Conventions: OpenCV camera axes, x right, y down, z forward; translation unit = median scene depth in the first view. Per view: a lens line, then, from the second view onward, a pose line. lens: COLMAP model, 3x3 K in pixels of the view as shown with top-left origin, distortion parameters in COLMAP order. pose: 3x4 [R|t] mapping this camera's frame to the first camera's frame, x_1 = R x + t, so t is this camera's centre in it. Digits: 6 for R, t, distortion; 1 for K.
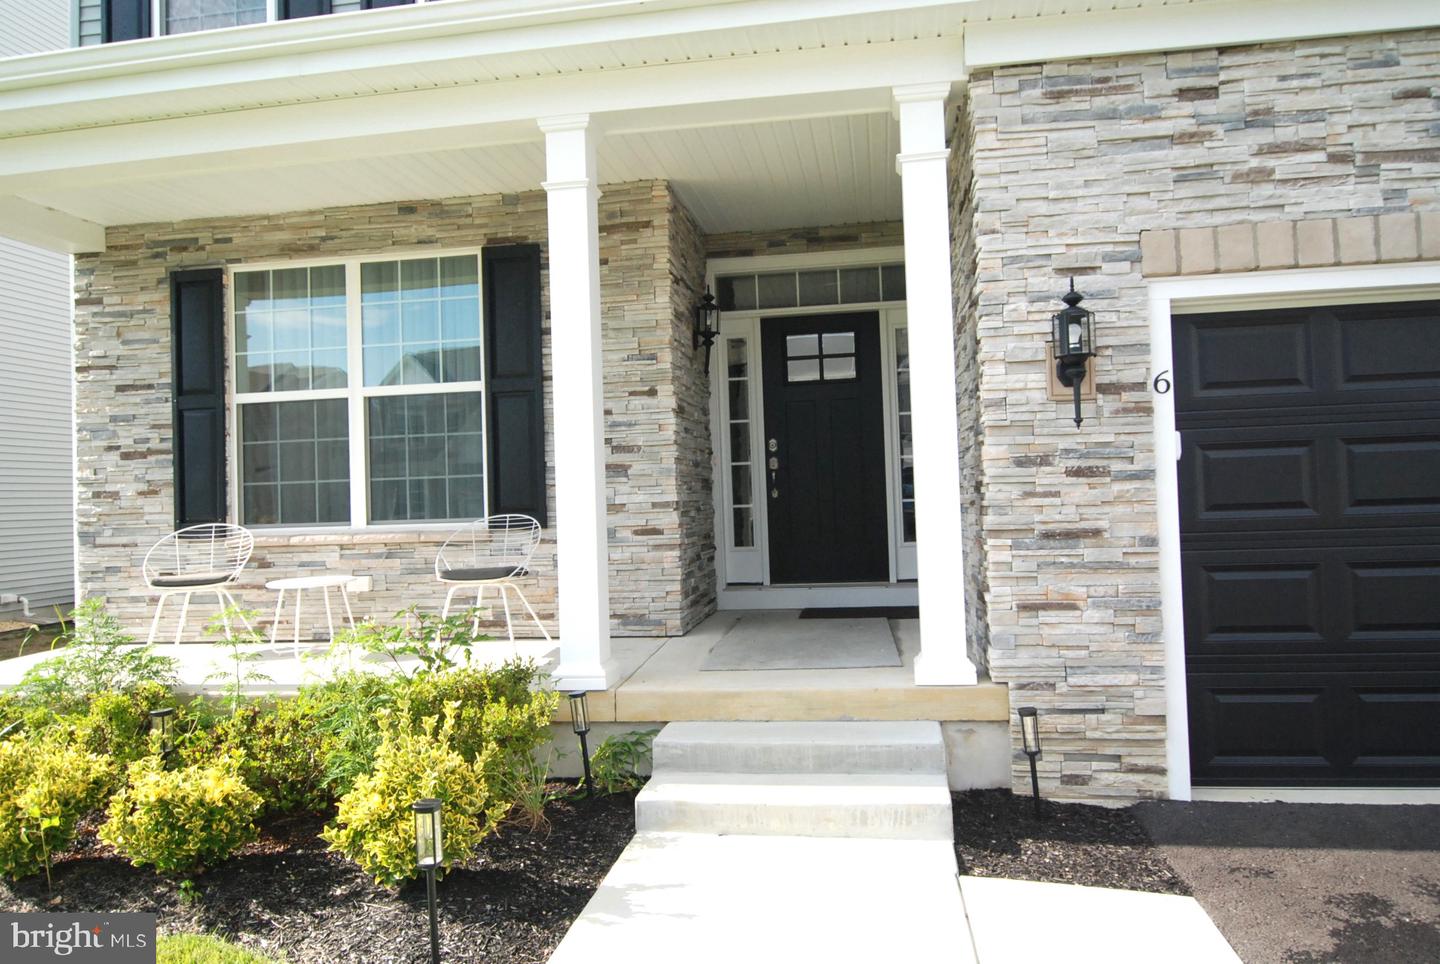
lens RADIAL K [[1069.6, 0, 720.0], [0, 1069.6, 482.0], [0, 0, 1]] dist [-0.003099, -0.003128]
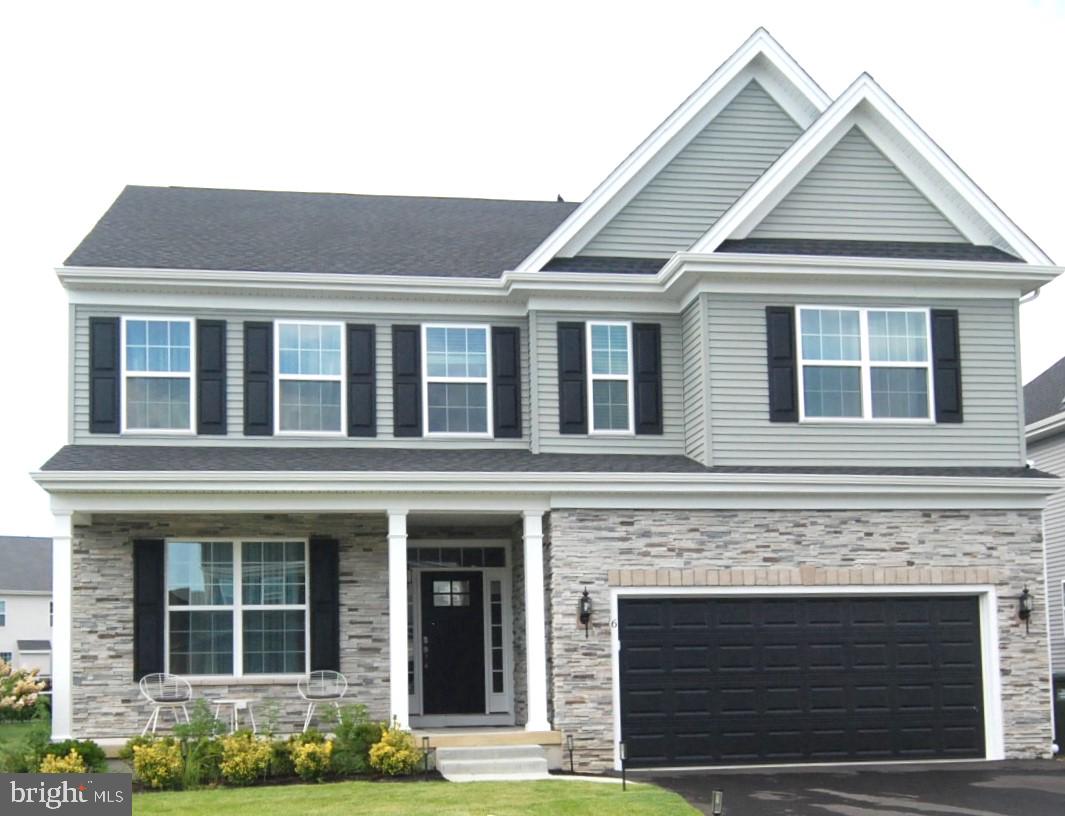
lens RADIAL K [[2111.1, 0, 532.5], [0, 2111.1, 408.0], [0, 0, 1]] dist [0.060487, 0.186820]
pose [[0.945961, 0.064170, 0.317867, -1.529364], [-0.019046, 0.989528, -0.143081, 0.140572], [-0.323720, 0.129295, 0.937277, -4.043316]]
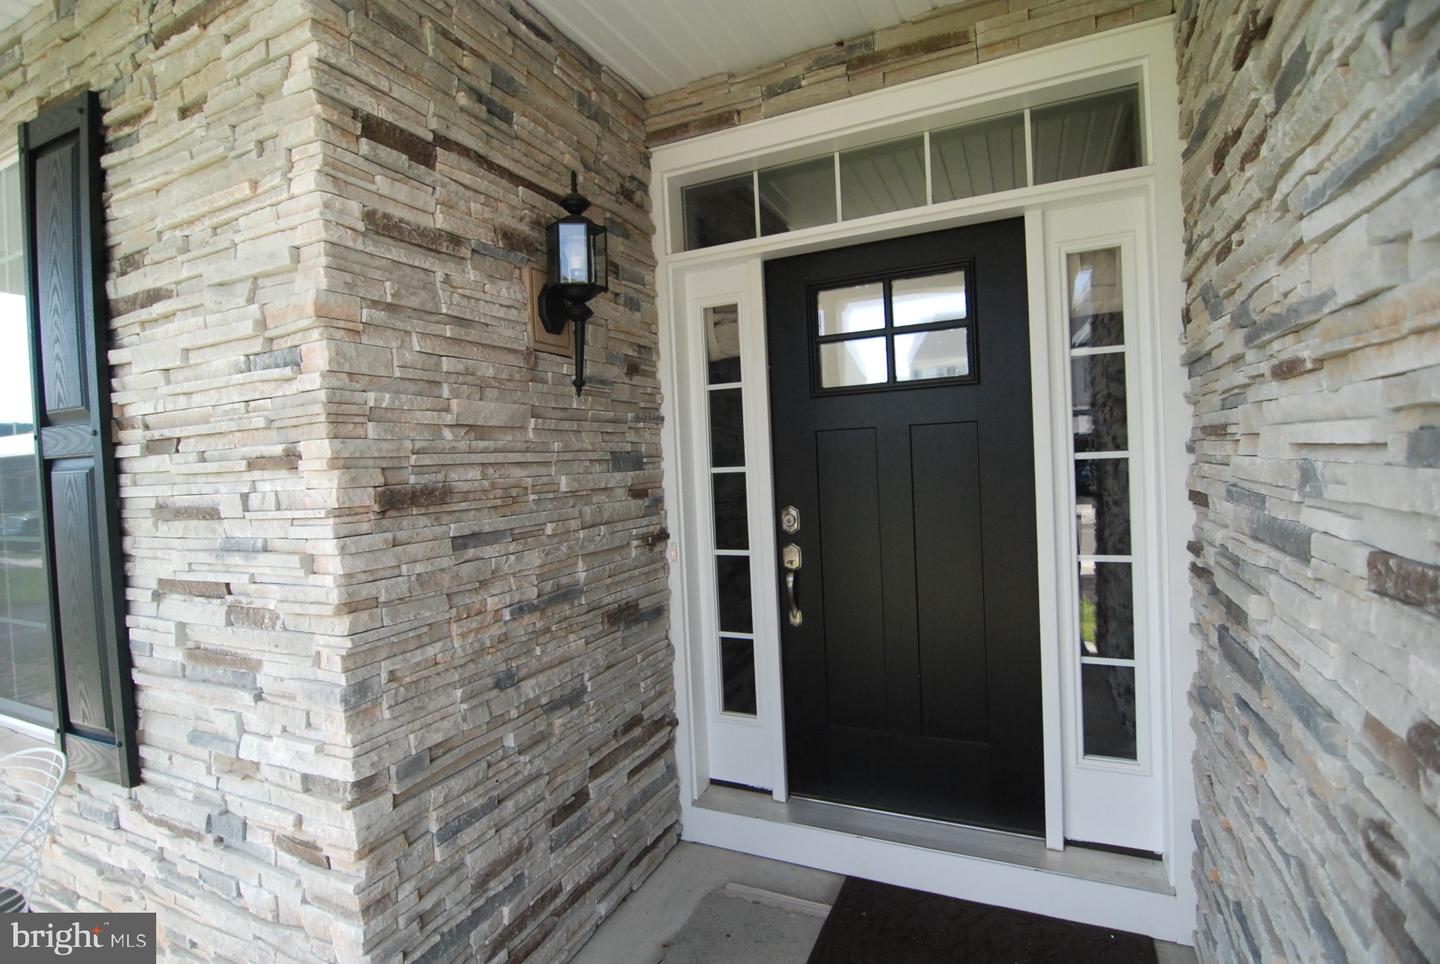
lens RADIAL K [[693.8, 0, 720.0], [0, 693.8, 482.0], [0, 0, 1]] dist [-0.019110, -0.000457]
pose [[0.957901, -0.004082, -0.287070, 0.172245], [0.022977, 0.997782, 0.062481, -0.114054], [0.286178, -0.066447, 0.955870, 1.078233]]
